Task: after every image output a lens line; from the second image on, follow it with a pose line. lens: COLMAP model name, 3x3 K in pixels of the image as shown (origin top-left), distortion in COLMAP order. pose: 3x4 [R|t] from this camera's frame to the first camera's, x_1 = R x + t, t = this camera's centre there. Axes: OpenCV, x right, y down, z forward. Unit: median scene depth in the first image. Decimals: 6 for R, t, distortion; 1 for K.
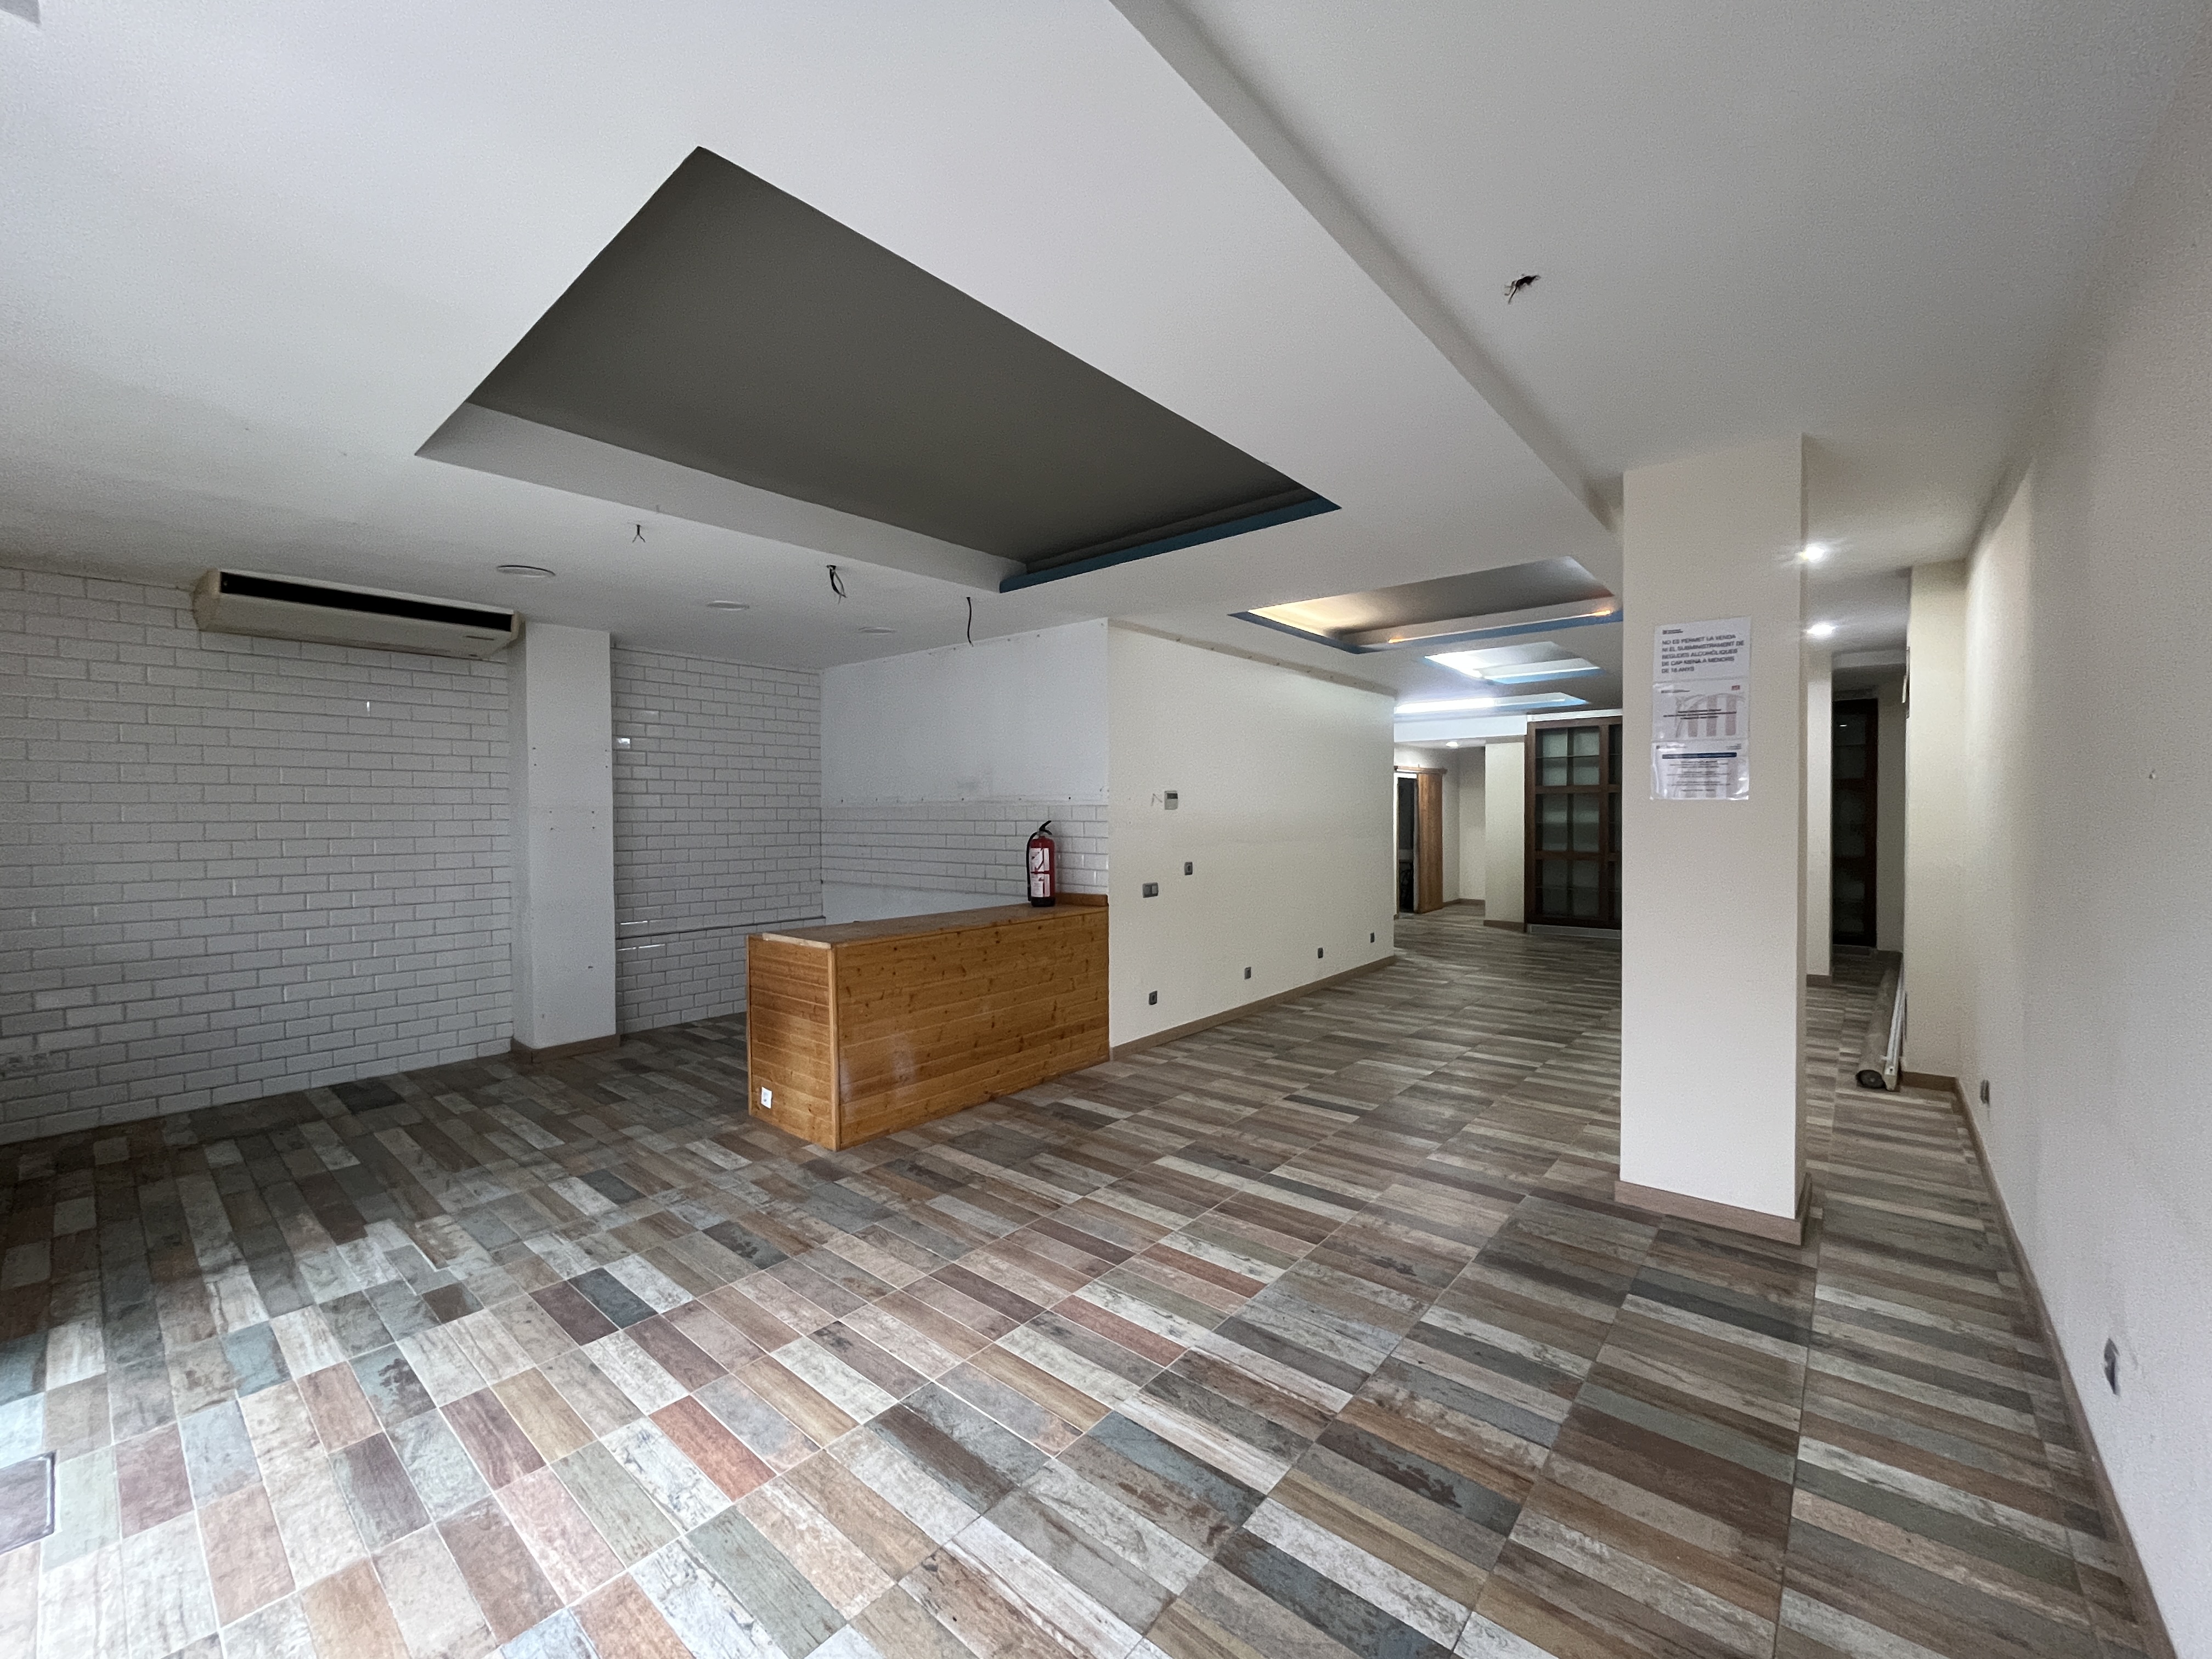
lens RADIAL K [[892.0, 0, 1100.9], [0, 892.0, 830.6], [0, 0, 1]] dist [-0.002350, -0.000467]
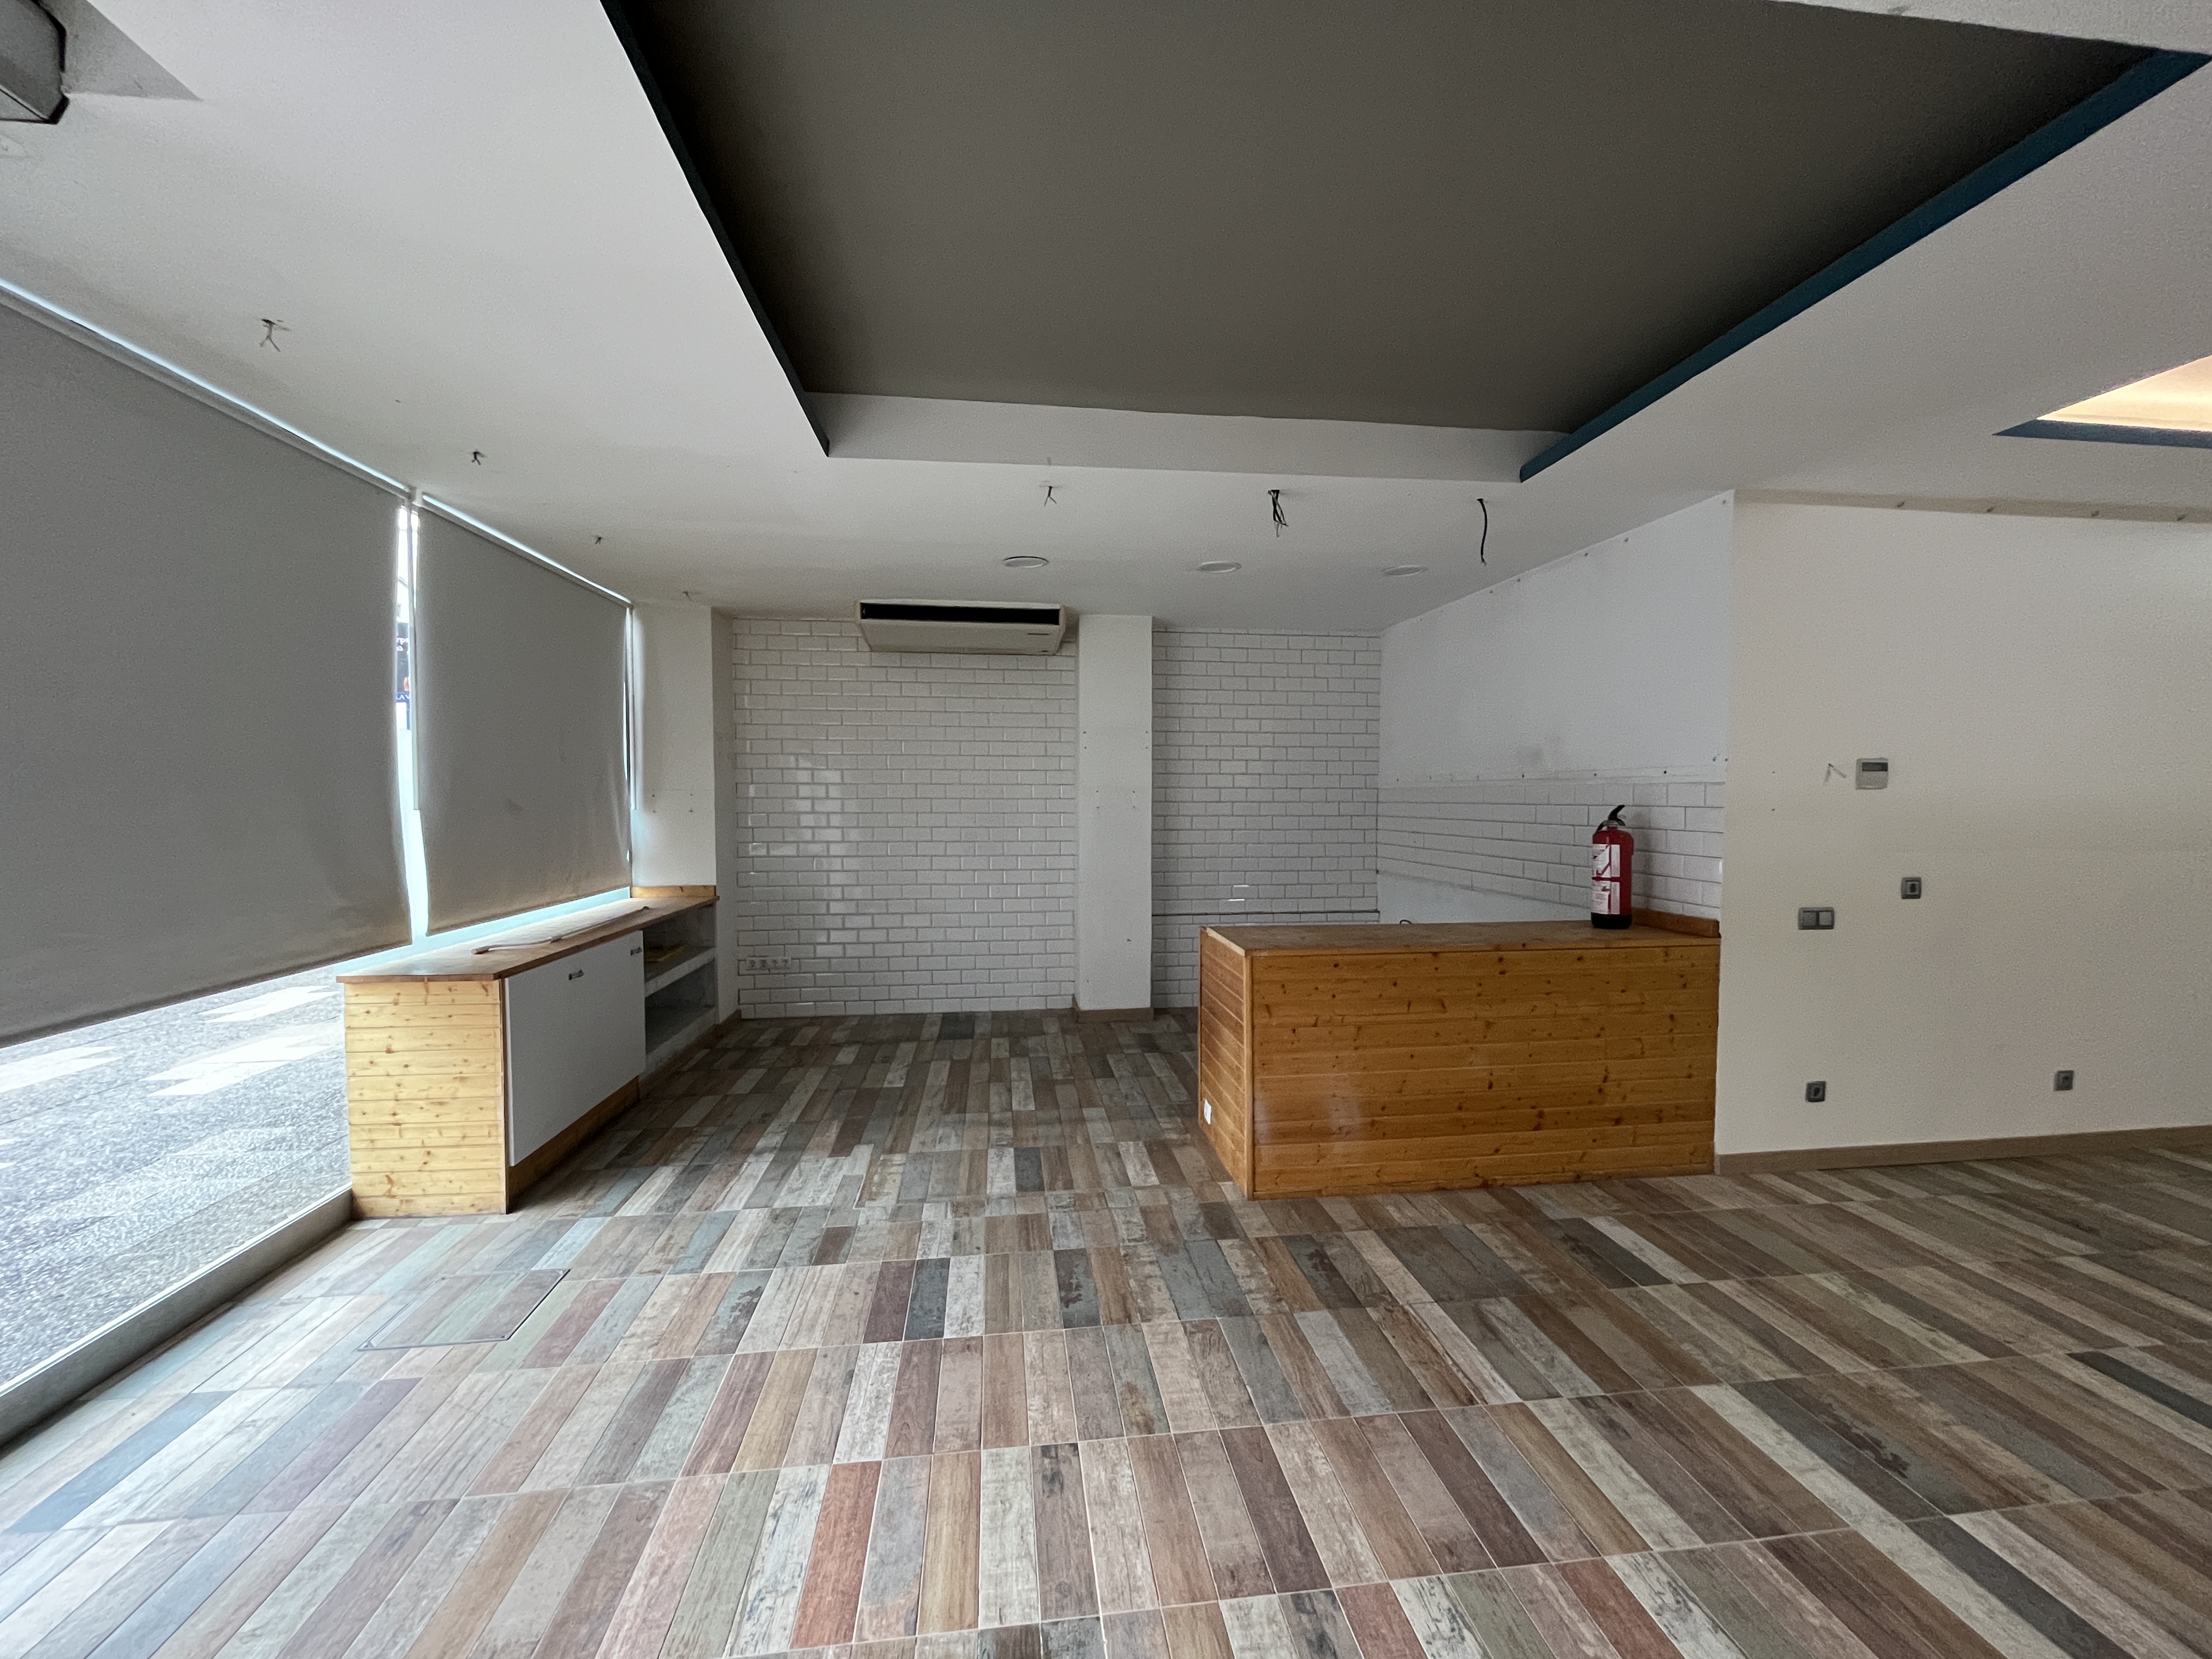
lens RADIAL K [[892.0, 0, 1102.7], [0, 892.0, 832.3], [0, 0, 1]] dist [-0.002350, -0.000467]
pose [[0.737599, 0.032064, -0.674477, 0.153154], [-0.017924, 0.999450, 0.027911, -0.002922], [0.675001, -0.008497, 0.737768, 0.300342]]
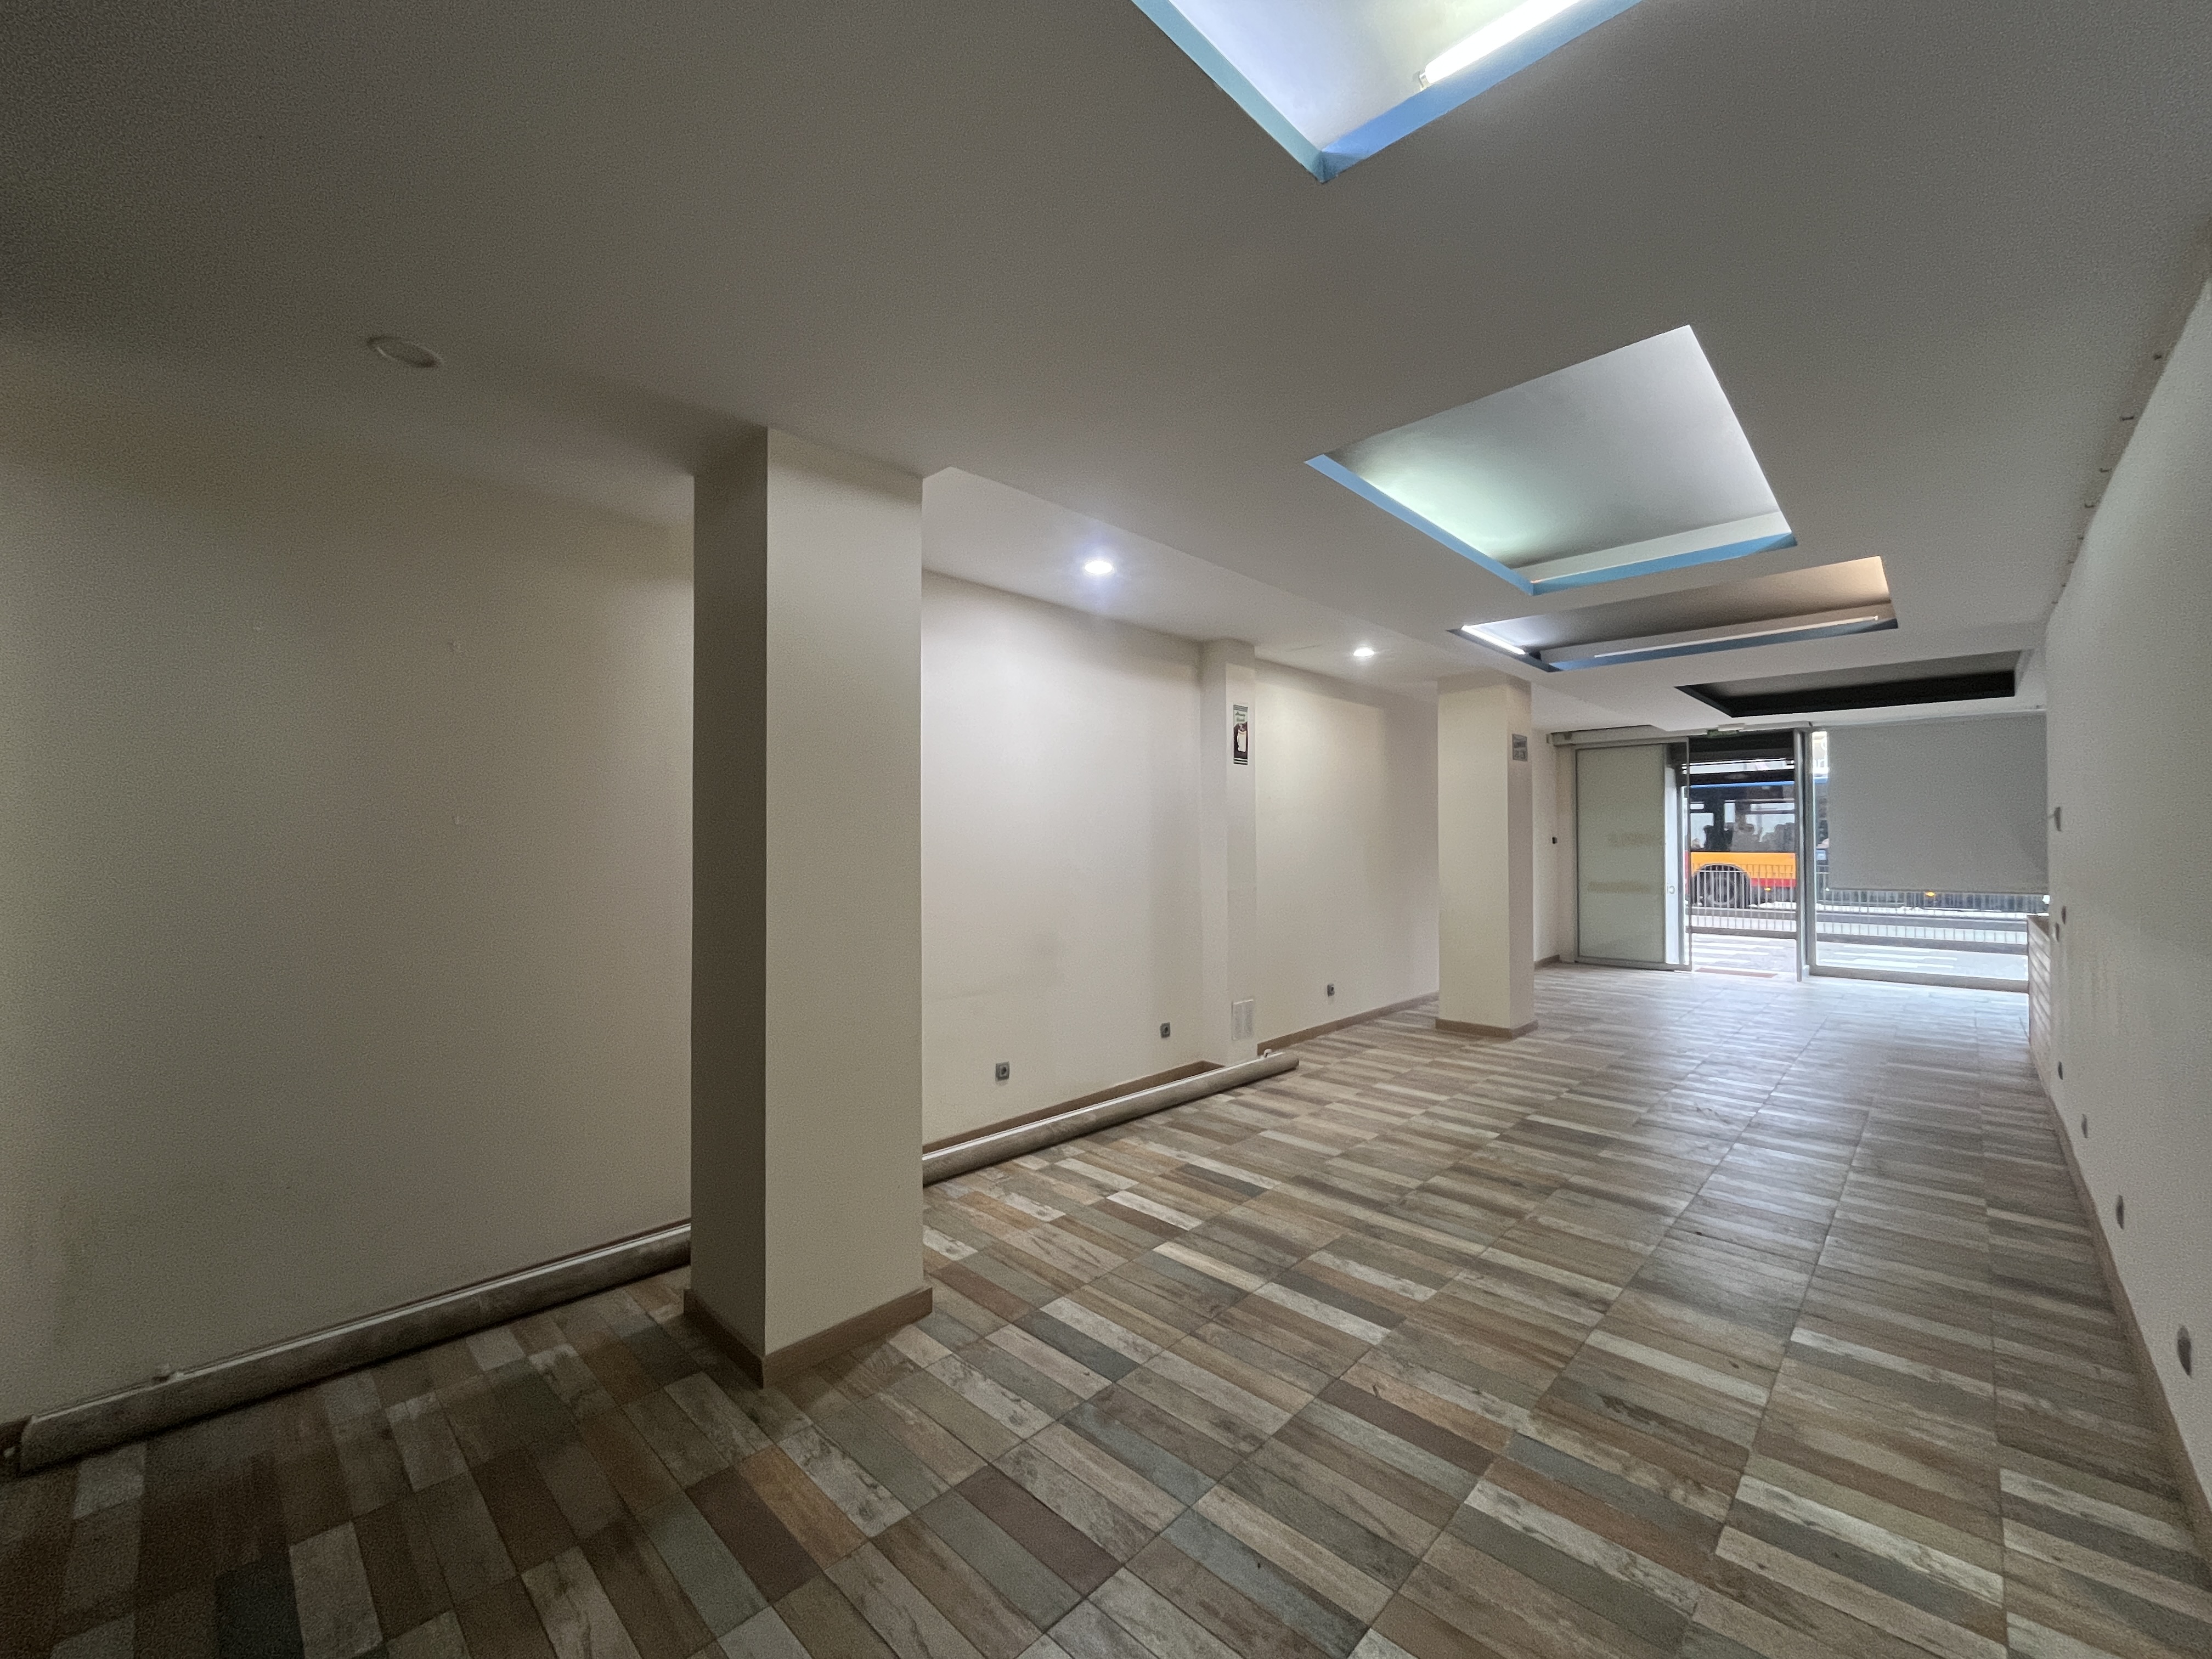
lens RADIAL K [[892.0, 0, 1095.8], [0, 892.0, 835.9], [0, 0, 1]] dist [-0.002350, -0.000467]
pose [[-0.997917, 0.016272, 0.062426, 1.256275], [0.016981, 0.999797, 0.010840, -0.062940], [-0.062237, 0.011877, -0.997991, 2.679970]]
